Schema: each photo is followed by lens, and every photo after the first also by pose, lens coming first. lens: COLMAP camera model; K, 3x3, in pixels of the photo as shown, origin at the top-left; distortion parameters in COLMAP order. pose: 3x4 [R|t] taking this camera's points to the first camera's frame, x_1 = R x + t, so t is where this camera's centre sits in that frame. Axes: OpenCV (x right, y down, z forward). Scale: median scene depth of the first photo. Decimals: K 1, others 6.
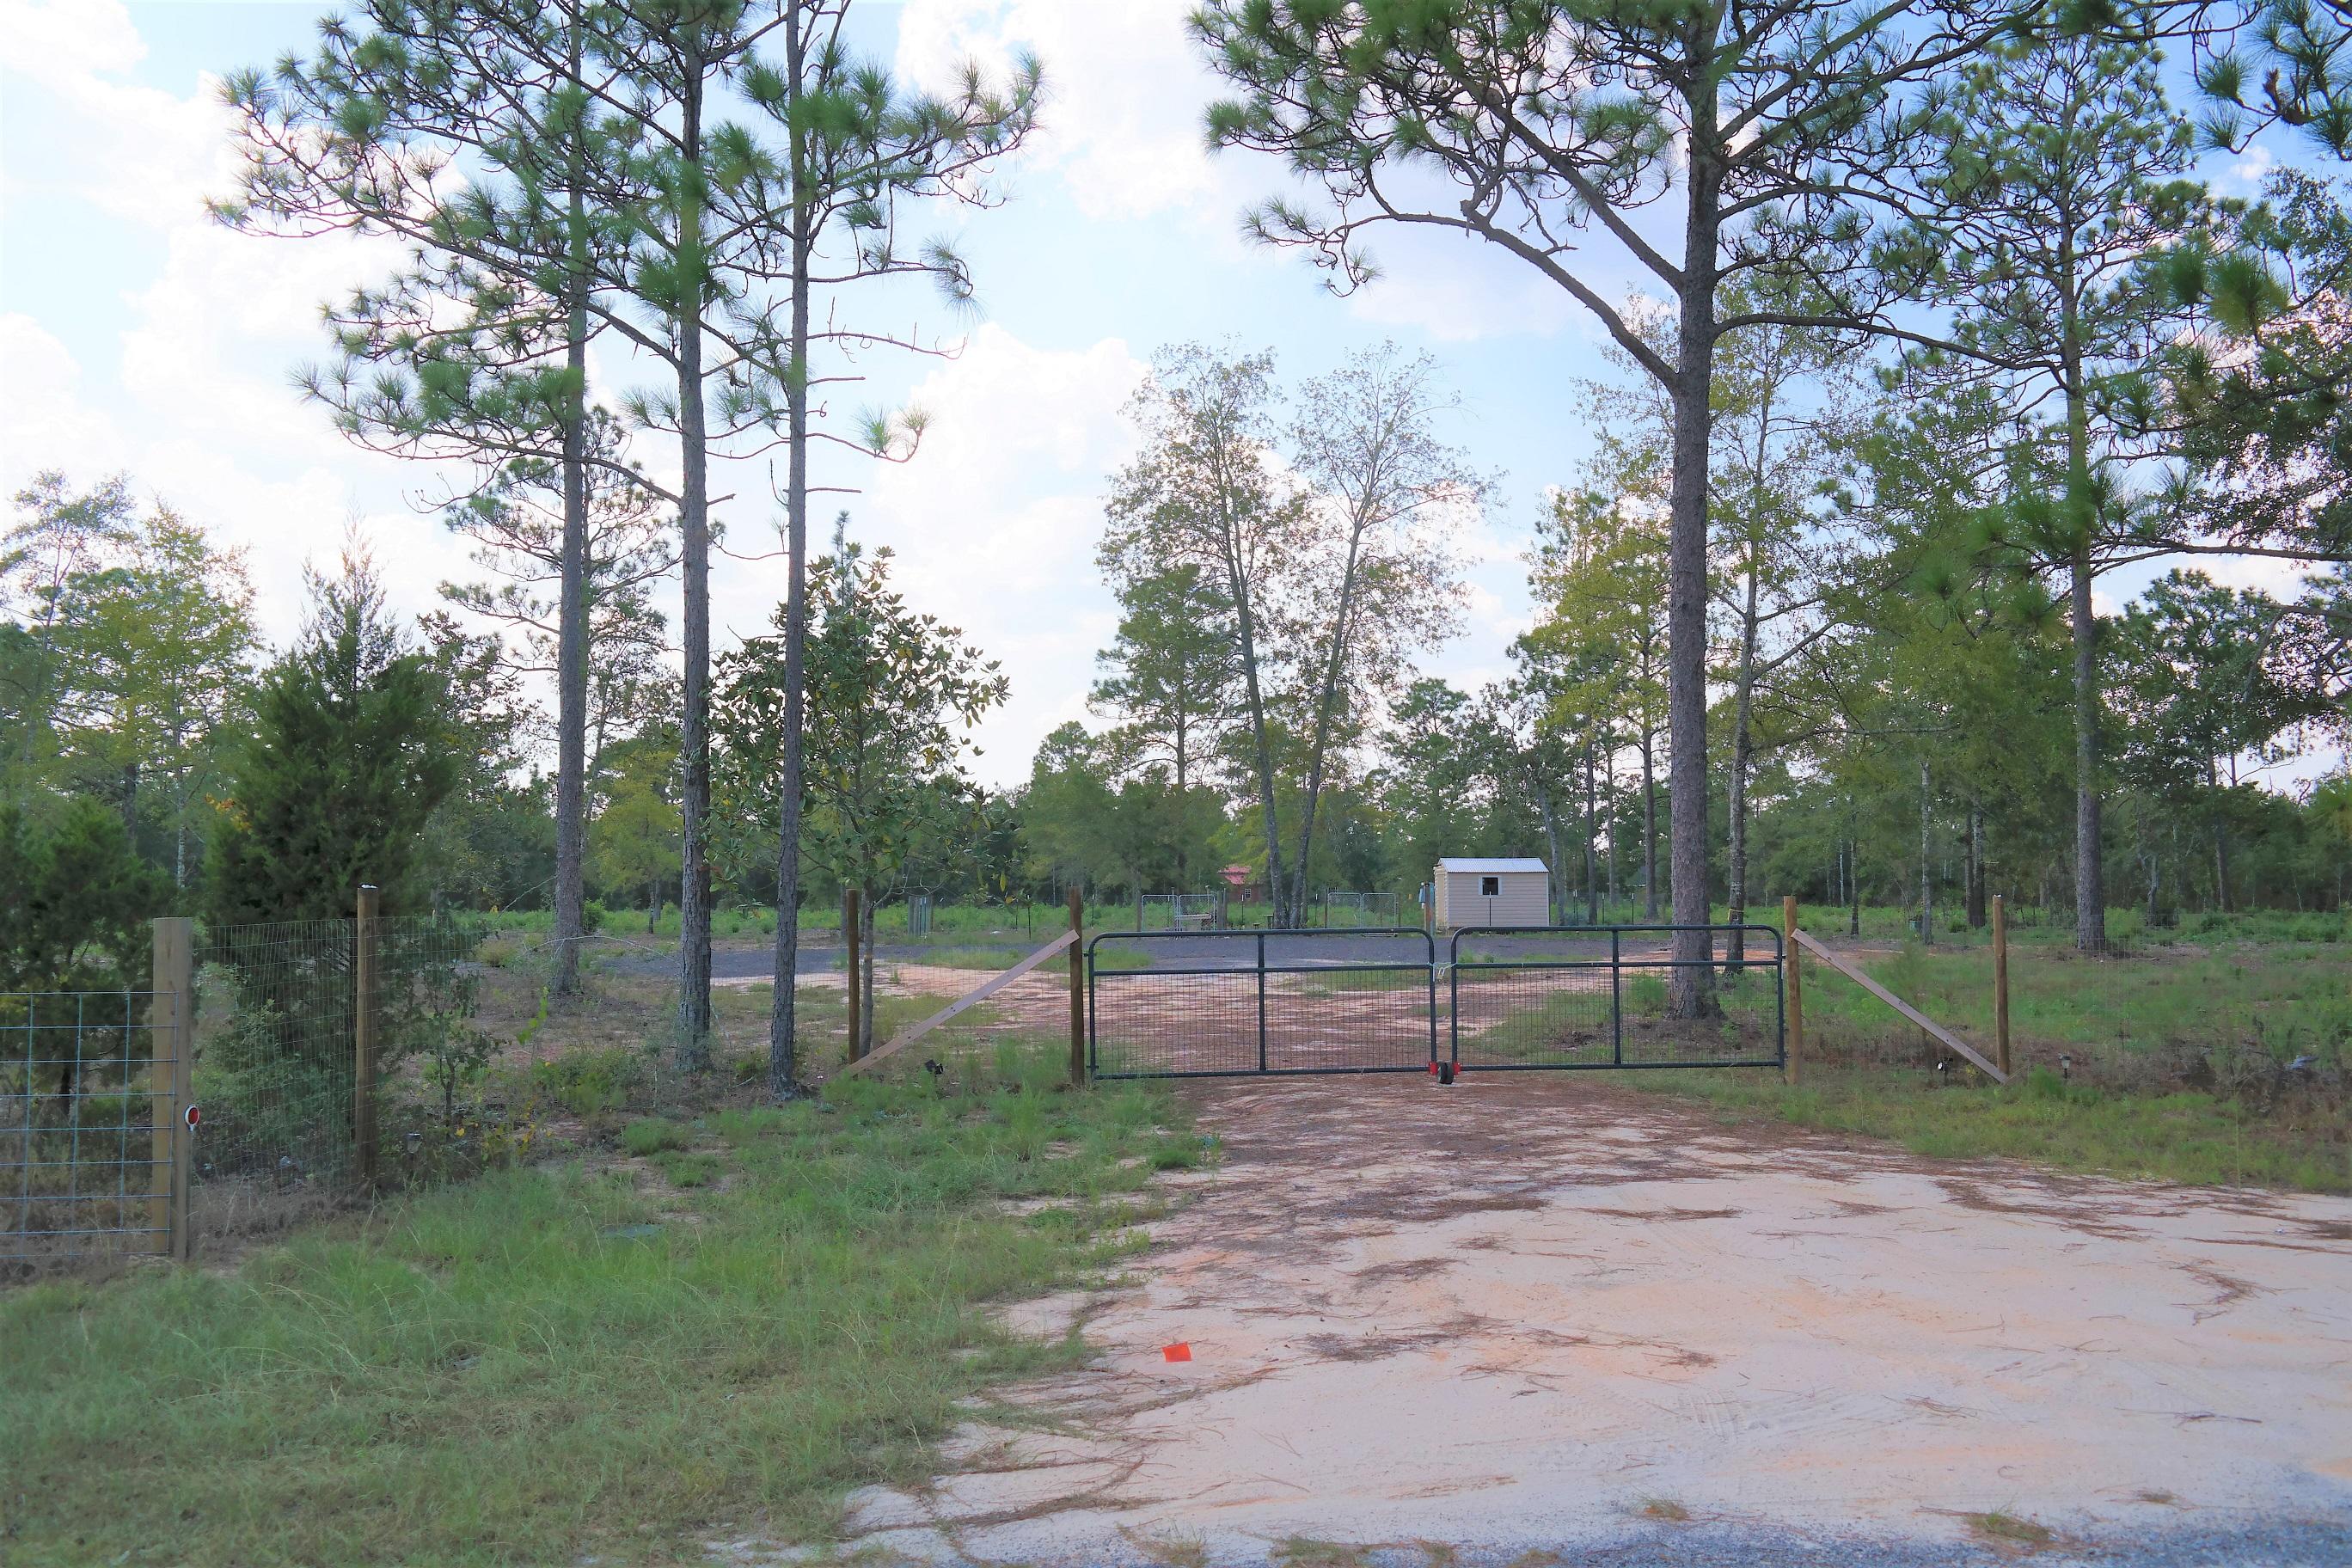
lens RADIAL K [[1854.2, 0, 1185.8], [0, 1854.2, 788.0], [0, 0, 1]] dist [0.004568, -0.002623]
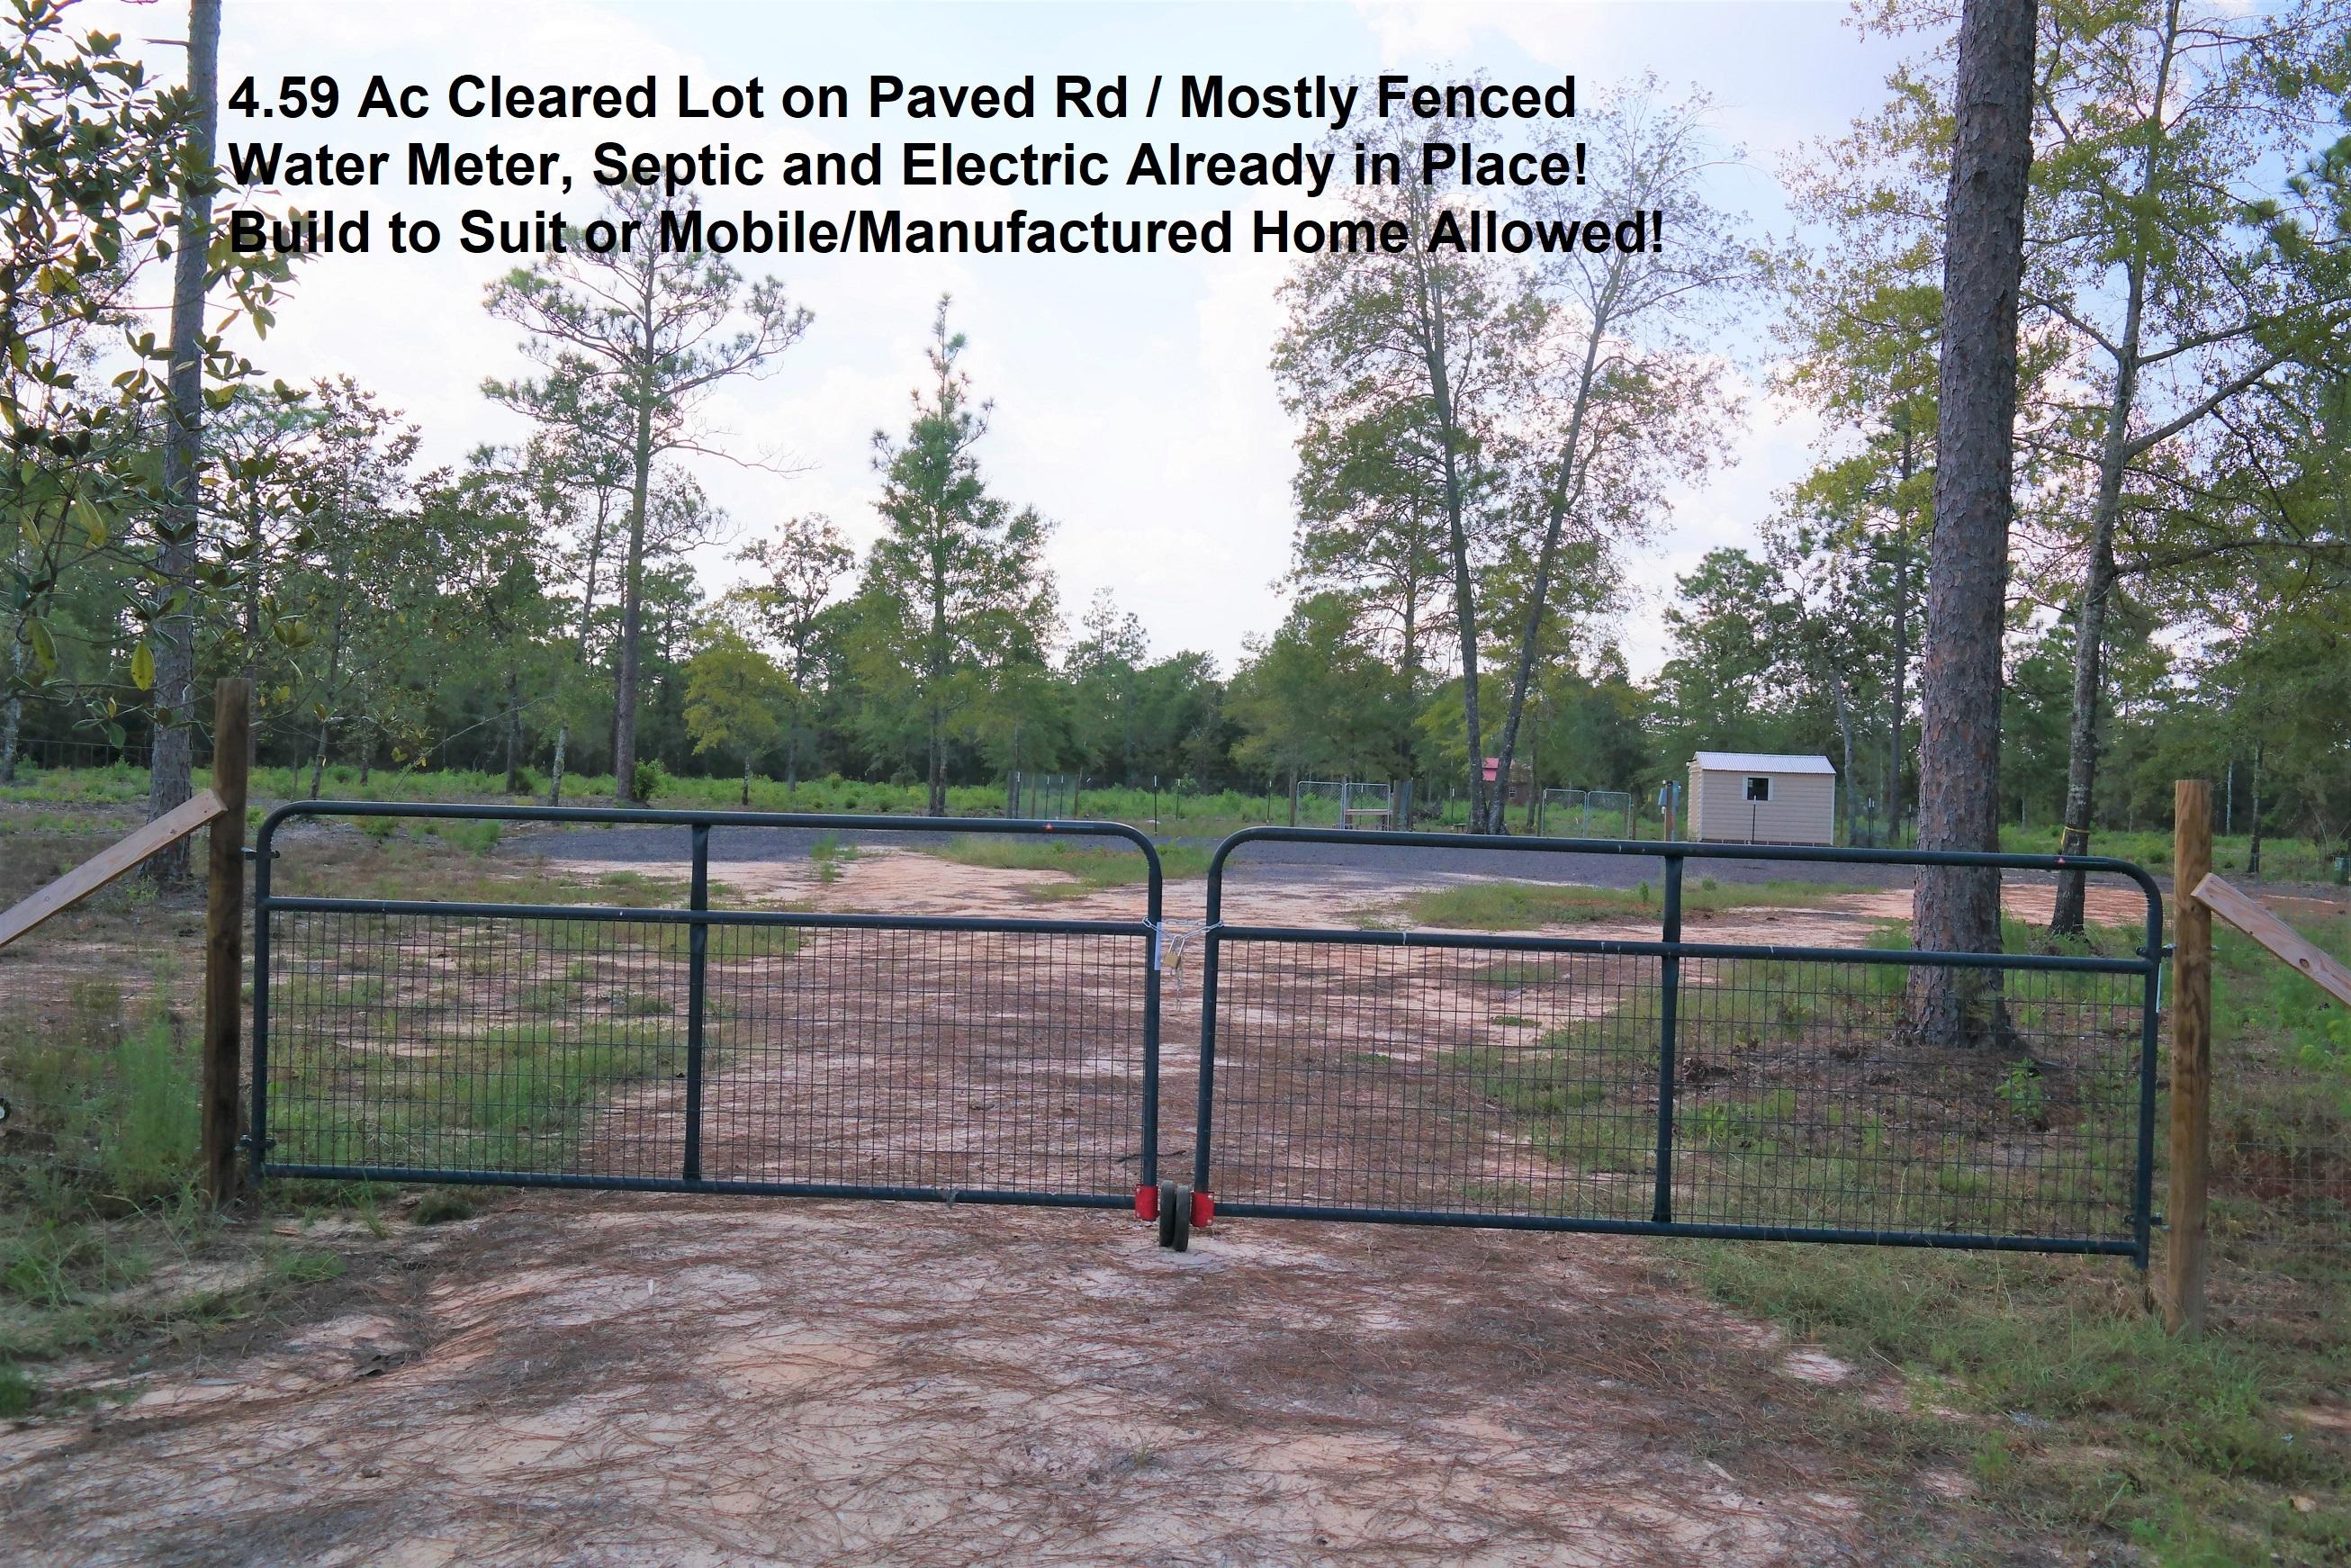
lens RADIAL K [[1917.7, 0, 1212.3], [0, 1917.7, 774.8], [0, 0, 1]] dist [0.006070, -0.003708]
pose [[0.988795, 0.038712, -0.144173, 0.052895], [-0.031540, 0.998164, 0.051706, 0.012151], [0.145910, -0.046579, 0.988201, 0.167018]]
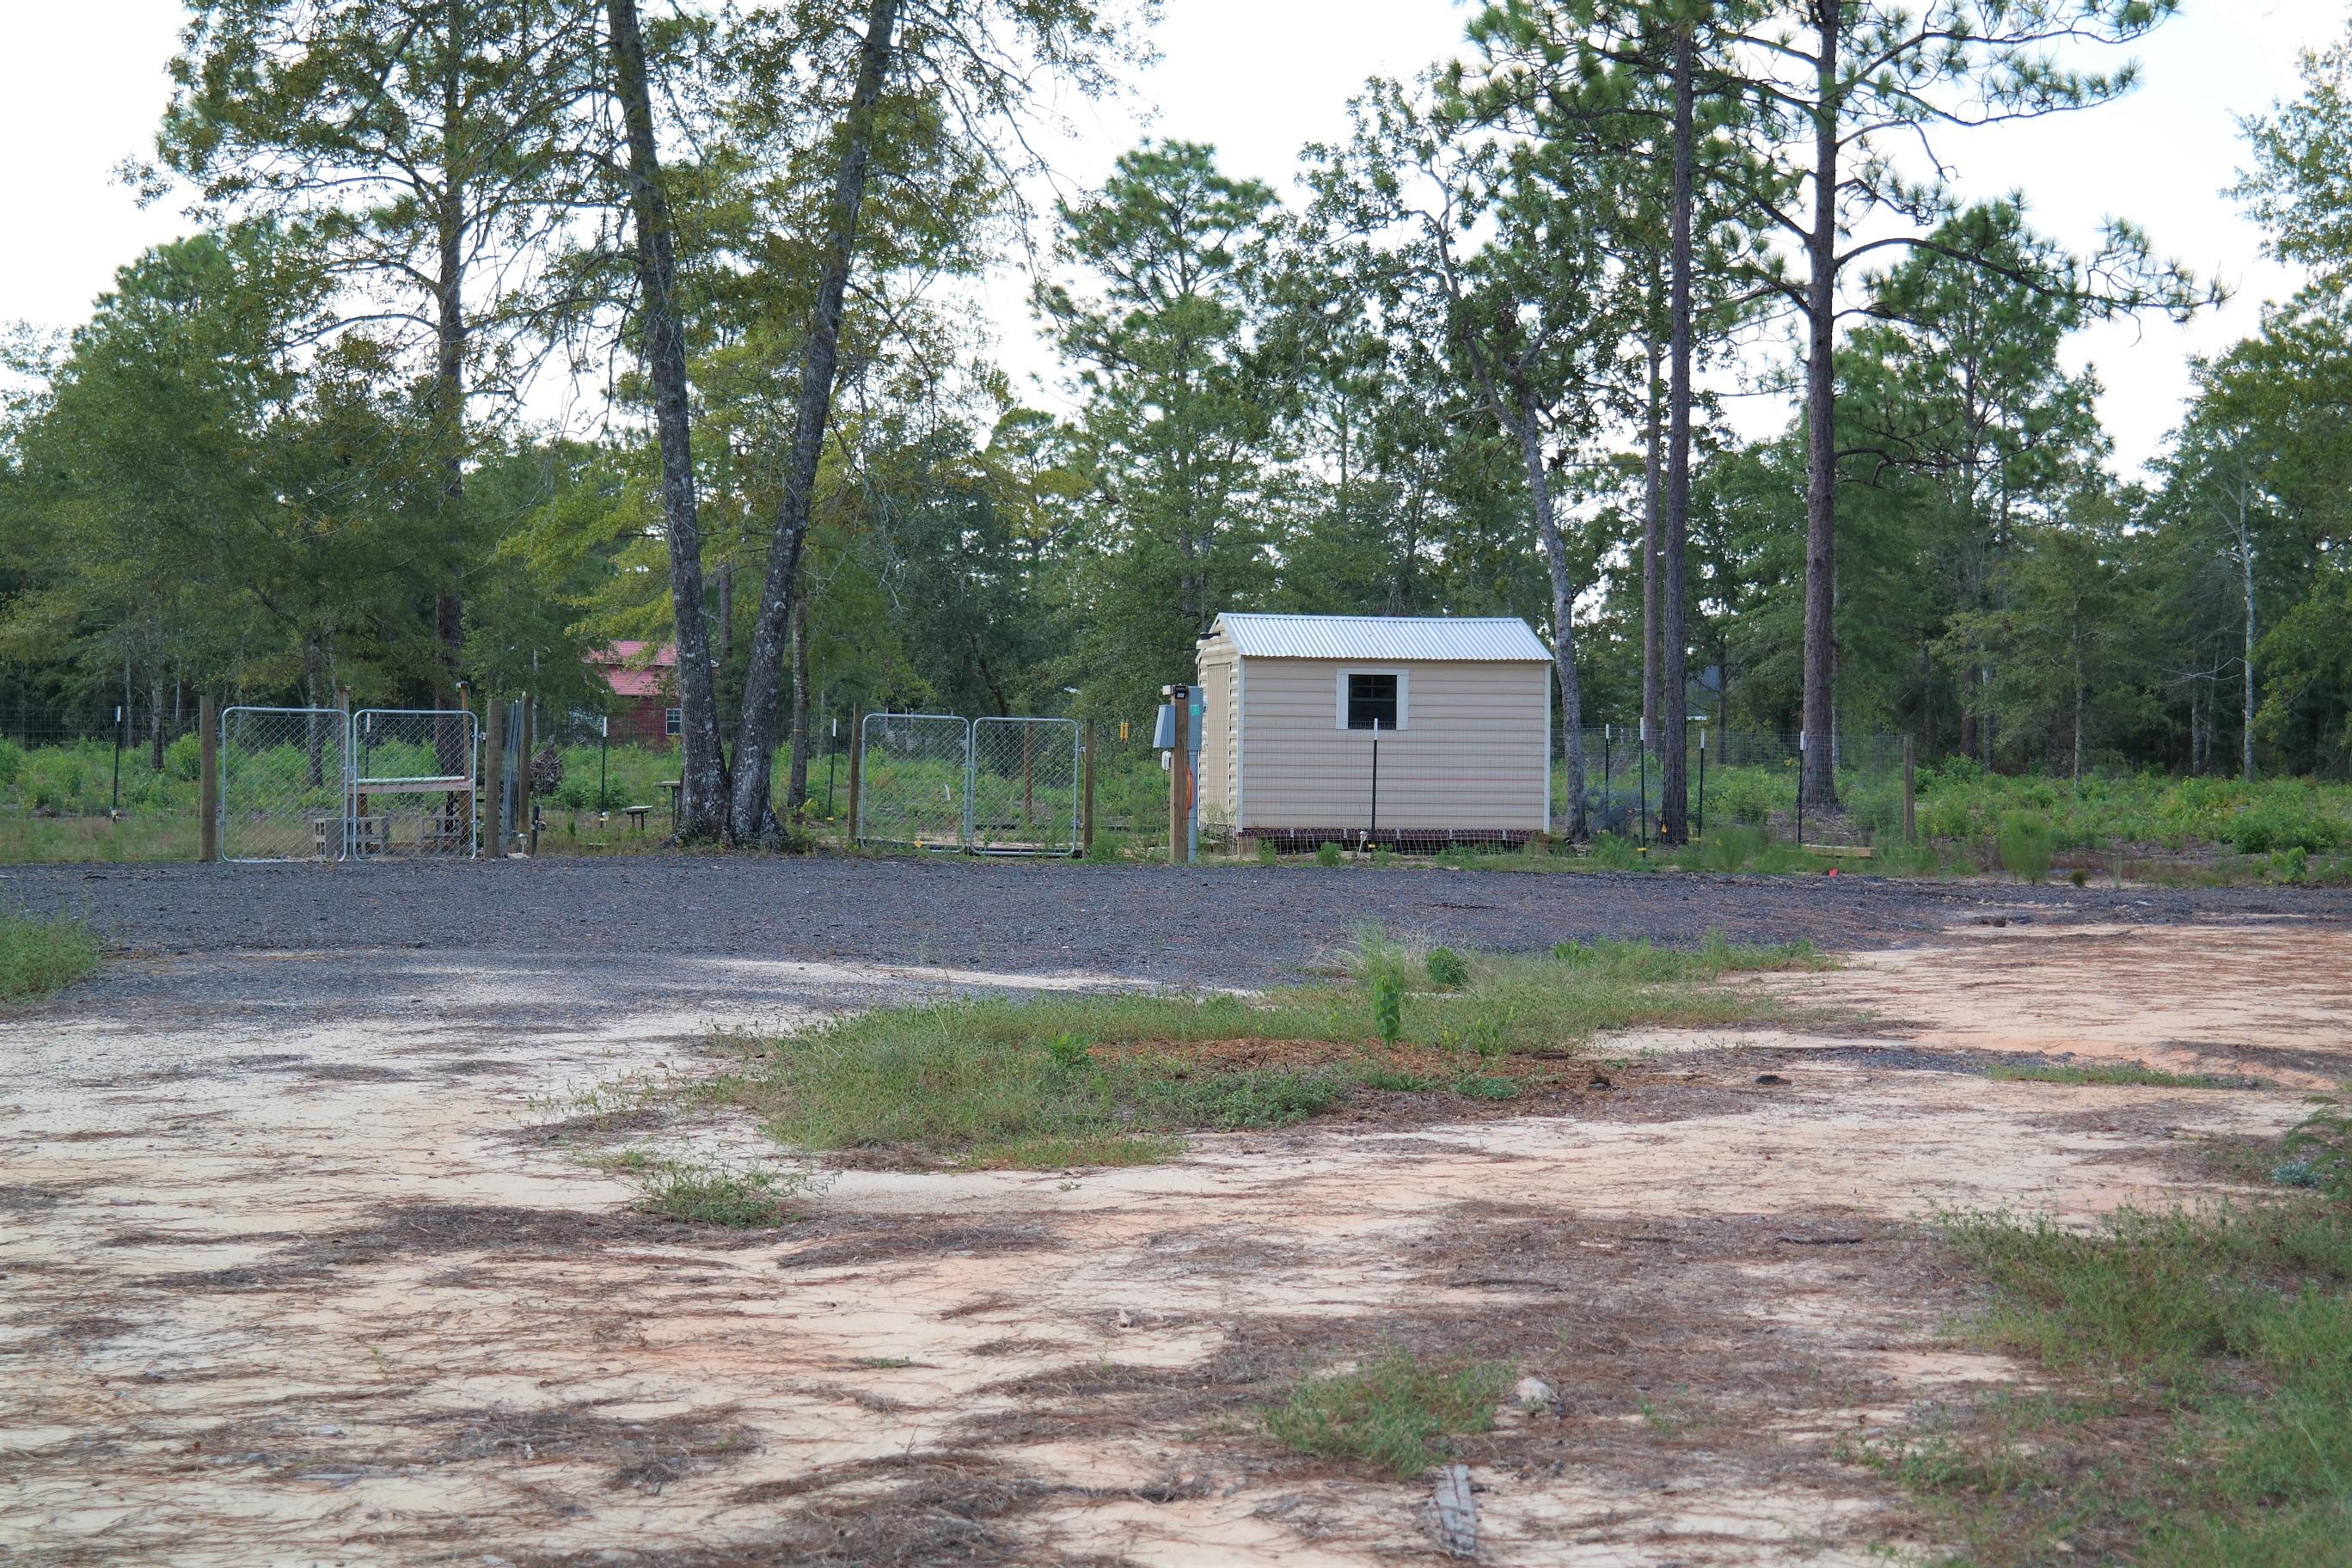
lens RADIAL K [[4318.3, 0, 1176.0], [0, 4318.3, 784.0], [0, 0, 1]] dist [0.270062, -0.088806]
pose [[0.990063, 0.014076, 0.139918, 0.026558], [-0.023698, 0.997449, 0.067340, 0.017619], [-0.138613, -0.069987, 0.987871, 0.267018]]
